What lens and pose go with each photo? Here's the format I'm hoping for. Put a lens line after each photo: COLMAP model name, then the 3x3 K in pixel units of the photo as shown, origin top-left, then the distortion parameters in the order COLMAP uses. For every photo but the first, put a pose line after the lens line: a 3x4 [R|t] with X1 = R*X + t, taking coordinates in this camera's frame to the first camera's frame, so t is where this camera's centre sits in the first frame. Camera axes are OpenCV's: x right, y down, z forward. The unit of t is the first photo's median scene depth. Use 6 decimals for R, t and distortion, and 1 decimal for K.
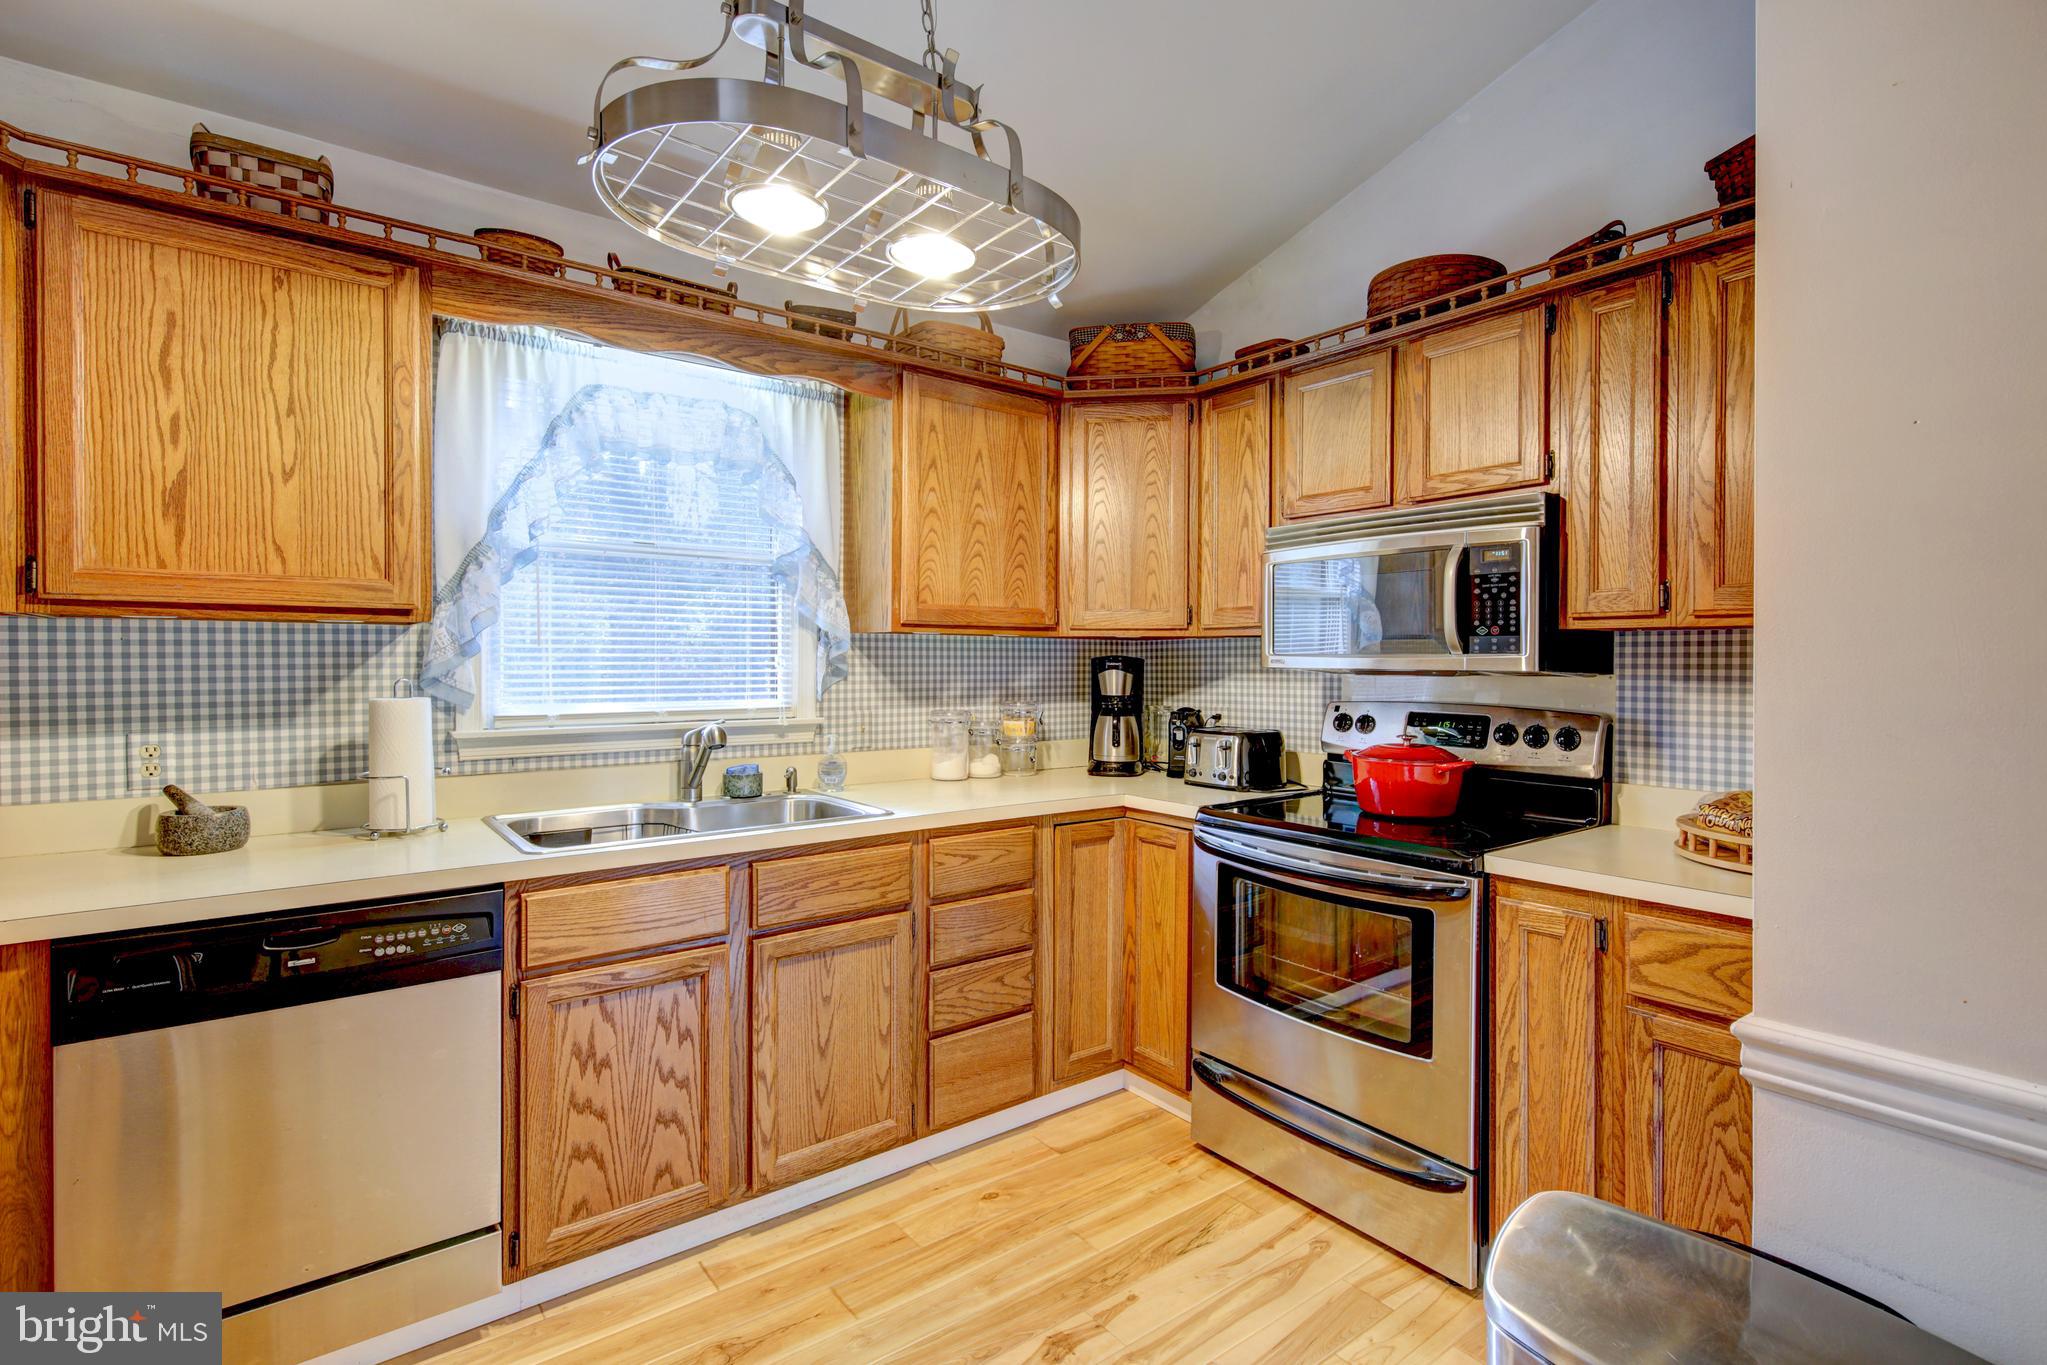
lens RADIAL K [[952.6, 0, 1022.5], [0, 952.6, 672.1], [0, 0, 1]] dist [0.000013, -0.000228]
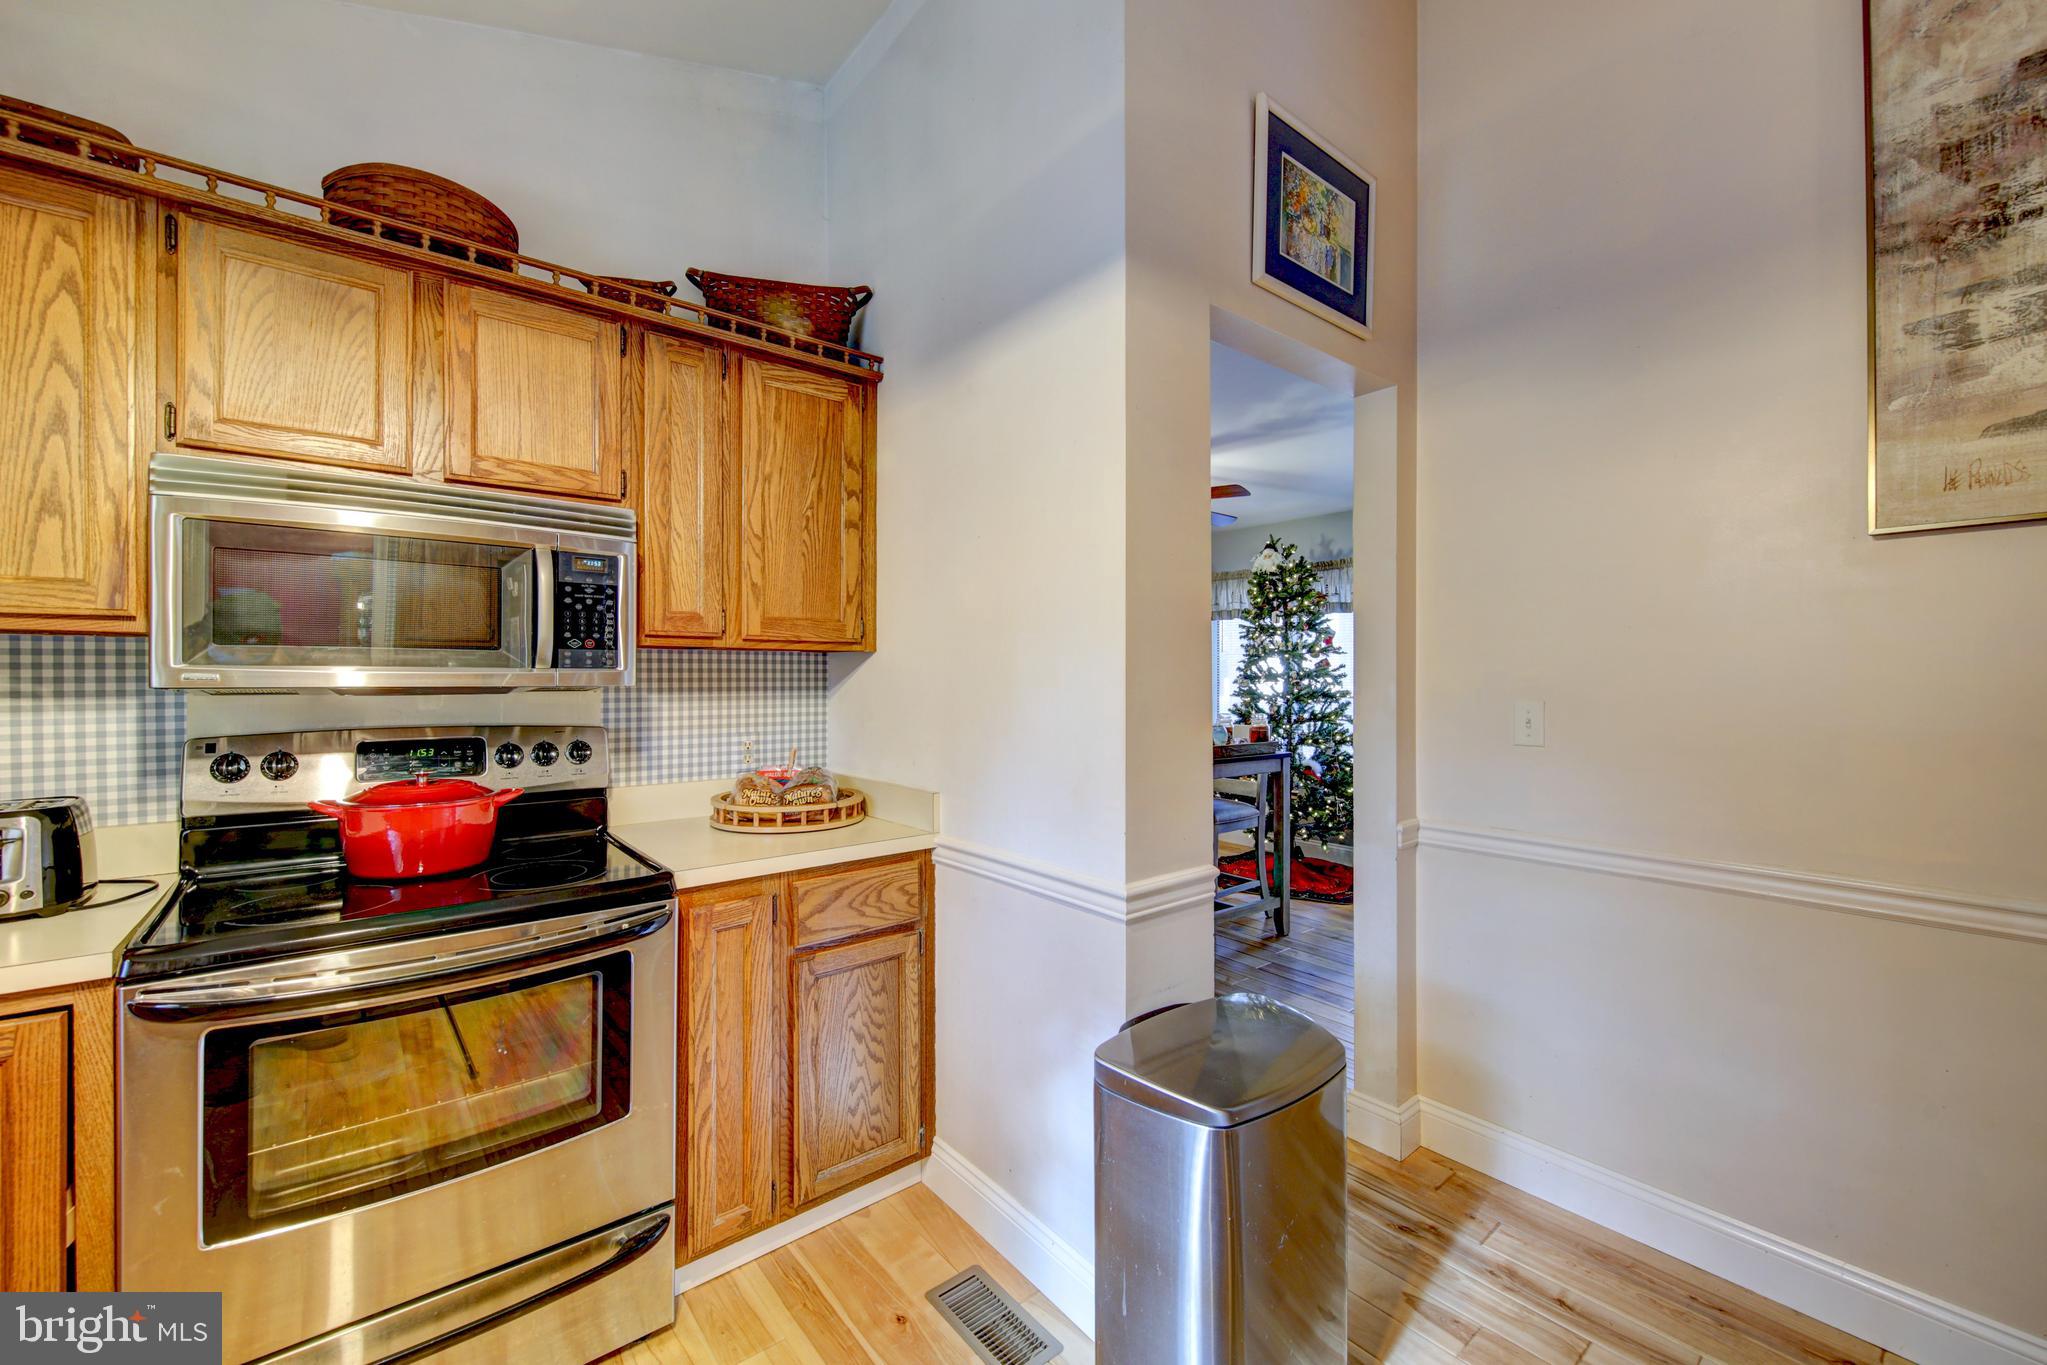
lens RADIAL K [[818.0, 0, 1023.5], [0, 818.0, 682.5], [0, 0, 1]] dist [0.000432, -0.000111]
pose [[-0.036356, -0.012906, 0.999256, -0.328151], [0.010845, 0.999853, 0.013308, -0.011082], [-0.999280, 0.011321, -0.036211, 0.584801]]
